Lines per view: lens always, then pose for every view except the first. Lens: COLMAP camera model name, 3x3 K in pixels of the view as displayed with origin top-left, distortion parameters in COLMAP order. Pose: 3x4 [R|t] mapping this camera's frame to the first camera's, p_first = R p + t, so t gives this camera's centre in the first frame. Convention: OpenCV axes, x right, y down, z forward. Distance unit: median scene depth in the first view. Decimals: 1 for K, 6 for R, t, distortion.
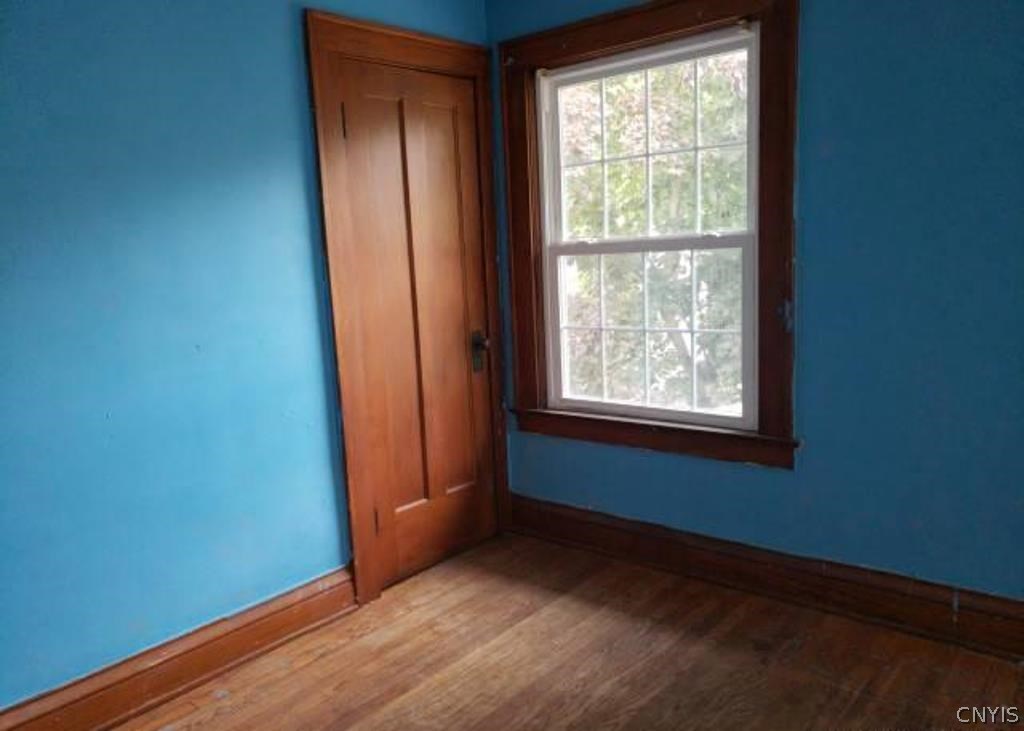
lens RADIAL K [[798.7, 0, 516.6], [0, 798.7, 370.3], [0, 0, 1]] dist [0.070990, -0.088762]
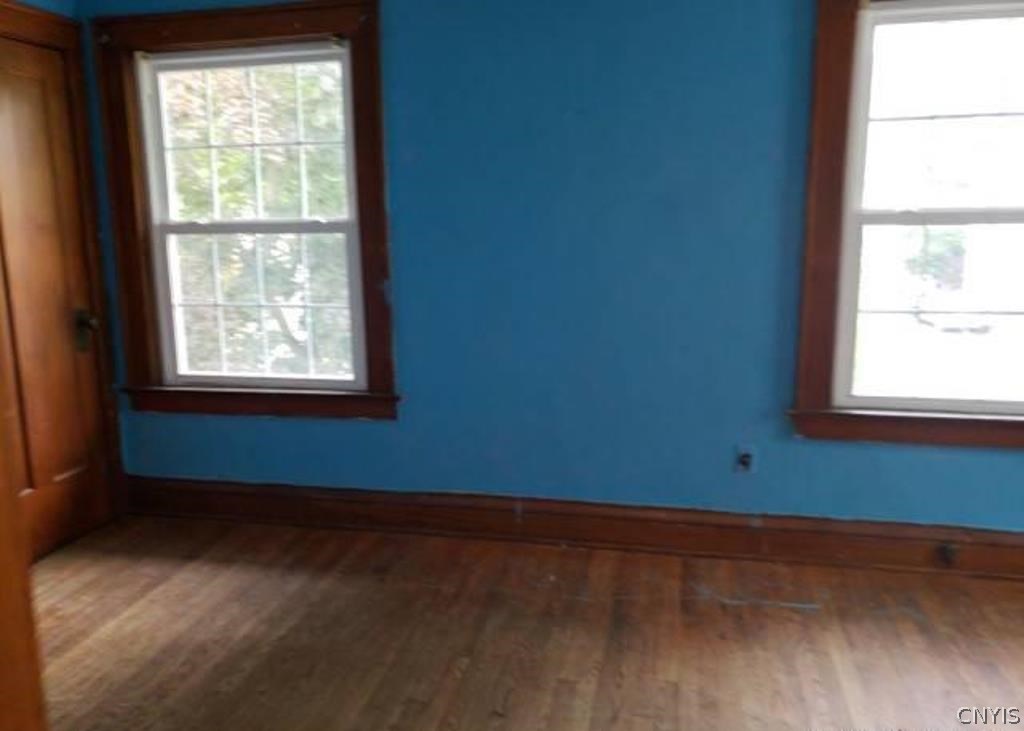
lens RADIAL K [[798.7, 0, 516.6], [0, 798.7, 370.3], [0, 0, 1]] dist [0.070990, -0.088762]
pose [[0.879735, -0.056808, 0.472058, -0.056221], [0.047656, 0.998372, 0.031332, 0.019750], [-0.473069, -0.005068, 0.881011, -0.128616]]
